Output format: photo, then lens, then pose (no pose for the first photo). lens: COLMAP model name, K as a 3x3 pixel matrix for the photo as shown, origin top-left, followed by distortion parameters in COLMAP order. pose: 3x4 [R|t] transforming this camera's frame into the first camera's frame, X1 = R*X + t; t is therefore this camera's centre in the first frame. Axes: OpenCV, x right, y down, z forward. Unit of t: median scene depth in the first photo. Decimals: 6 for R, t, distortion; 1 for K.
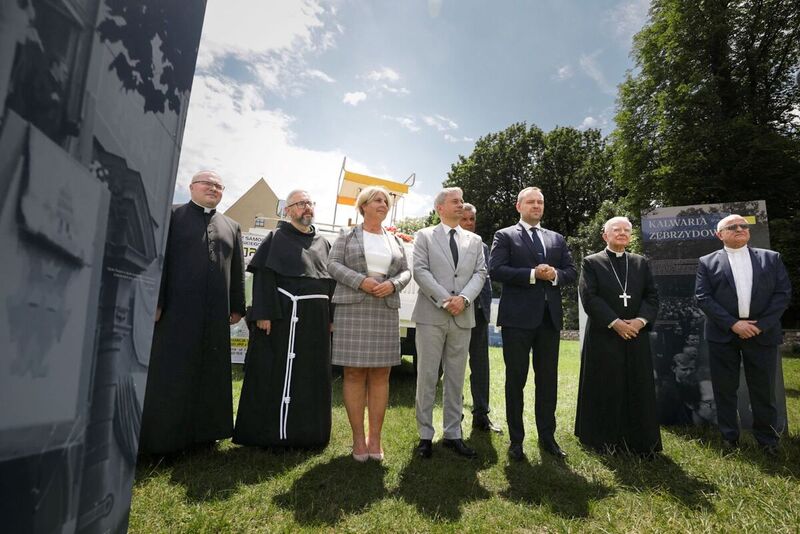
lens RADIAL K [[390.7, 0, 403.2], [0, 390.7, 267.3], [0, 0, 1]] dist [-0.026000, -0.000193]
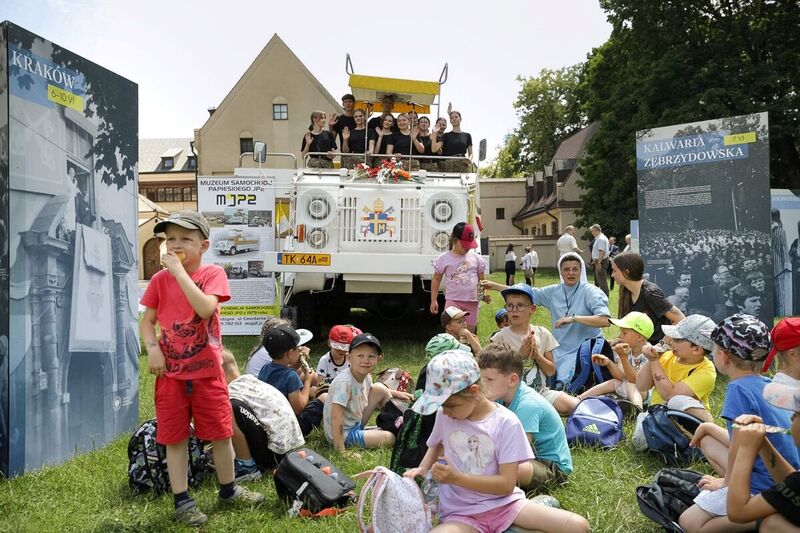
lens RADIAL K [[704.1, 0, 404.3], [0, 704.1, 267.1], [0, 0, 1]] dist [-0.009978, -0.004938]
pose [[0.975558, -0.064115, -0.210181, 0.466761], [0.092497, 0.987437, 0.128112, -0.109866], [0.199326, -0.144422, 0.969232, -0.705930]]
